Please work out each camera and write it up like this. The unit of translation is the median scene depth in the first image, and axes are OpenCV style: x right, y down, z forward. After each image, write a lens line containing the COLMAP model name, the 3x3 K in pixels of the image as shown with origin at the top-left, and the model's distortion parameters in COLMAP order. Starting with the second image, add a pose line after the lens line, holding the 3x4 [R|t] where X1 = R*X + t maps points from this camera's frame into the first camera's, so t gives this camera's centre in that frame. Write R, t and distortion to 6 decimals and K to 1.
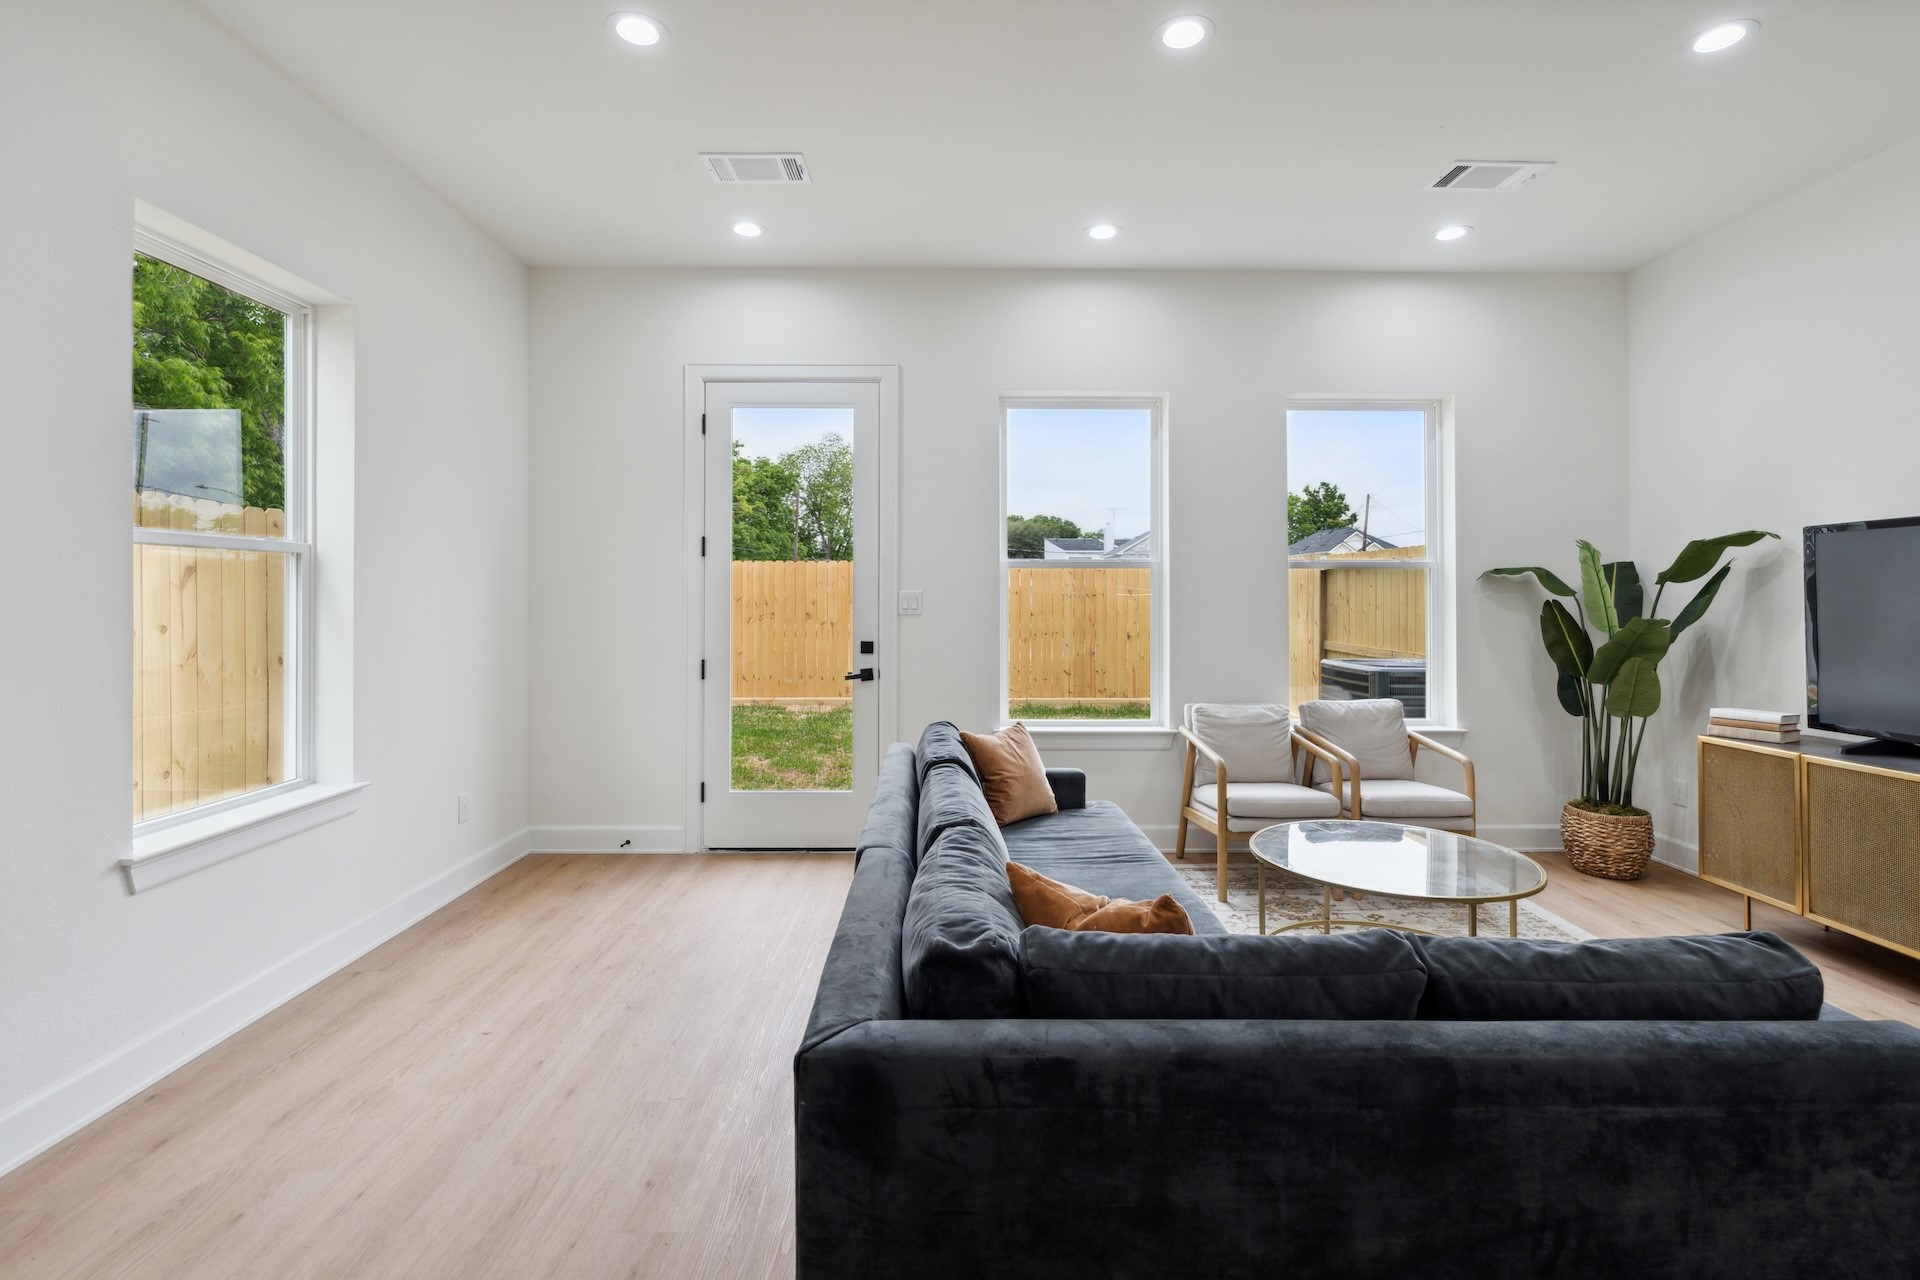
lens RADIAL K [[881.7, 0, 956.3], [0, 881.7, 635.1], [0, 0, 1]] dist [0.000932, 0.000289]
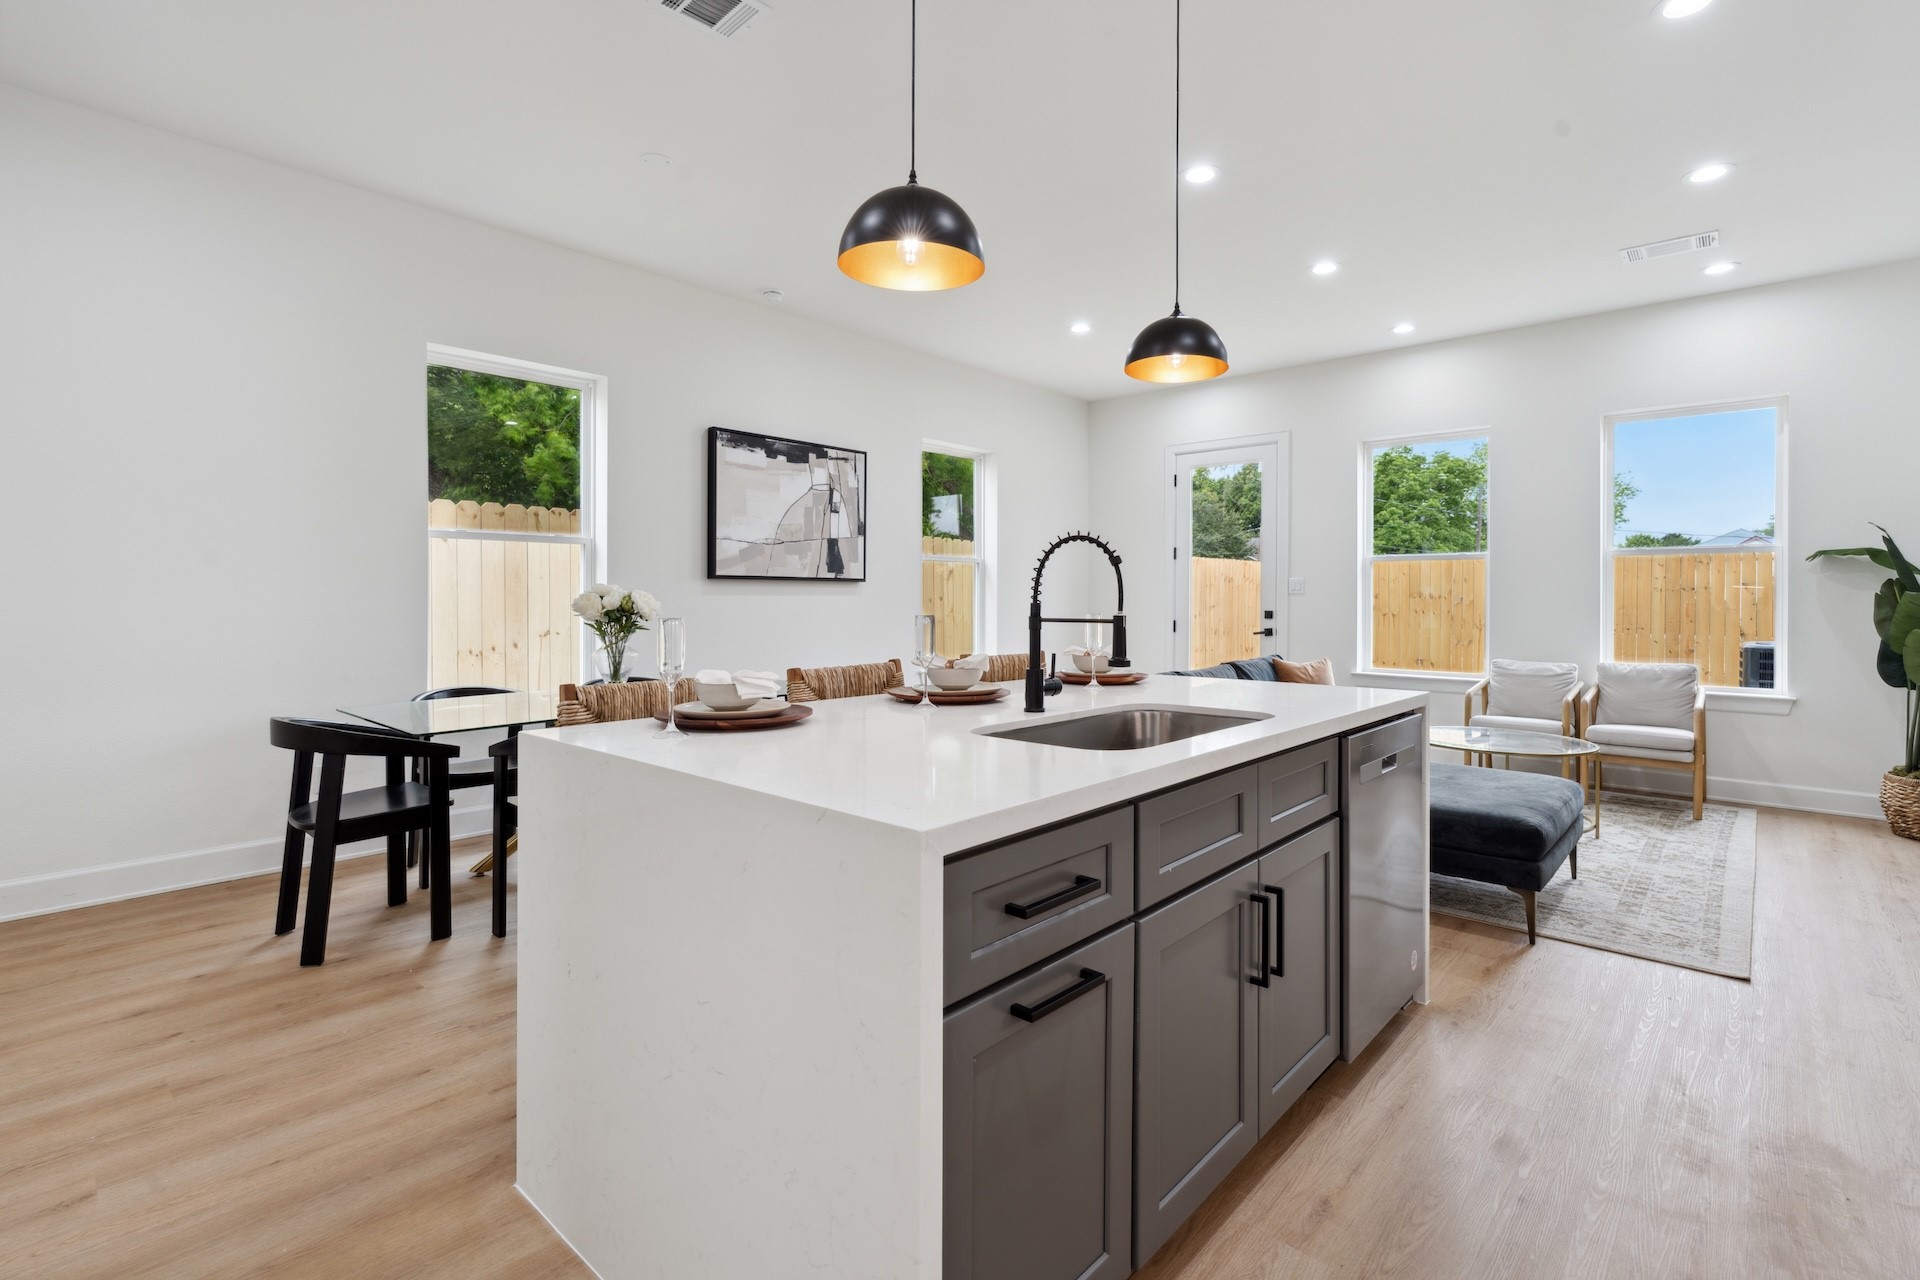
lens RADIAL K [[886.0, 0, 967.4], [0, 886.0, 601.4], [0, 0, 1]] dist [0.000079, 0.000243]
pose [[0.743377, 0.005412, -0.668850, 0.541496], [-0.034126, 0.998972, -0.029845, 0.055091], [0.668001, 0.045011, 0.742798, -0.500125]]
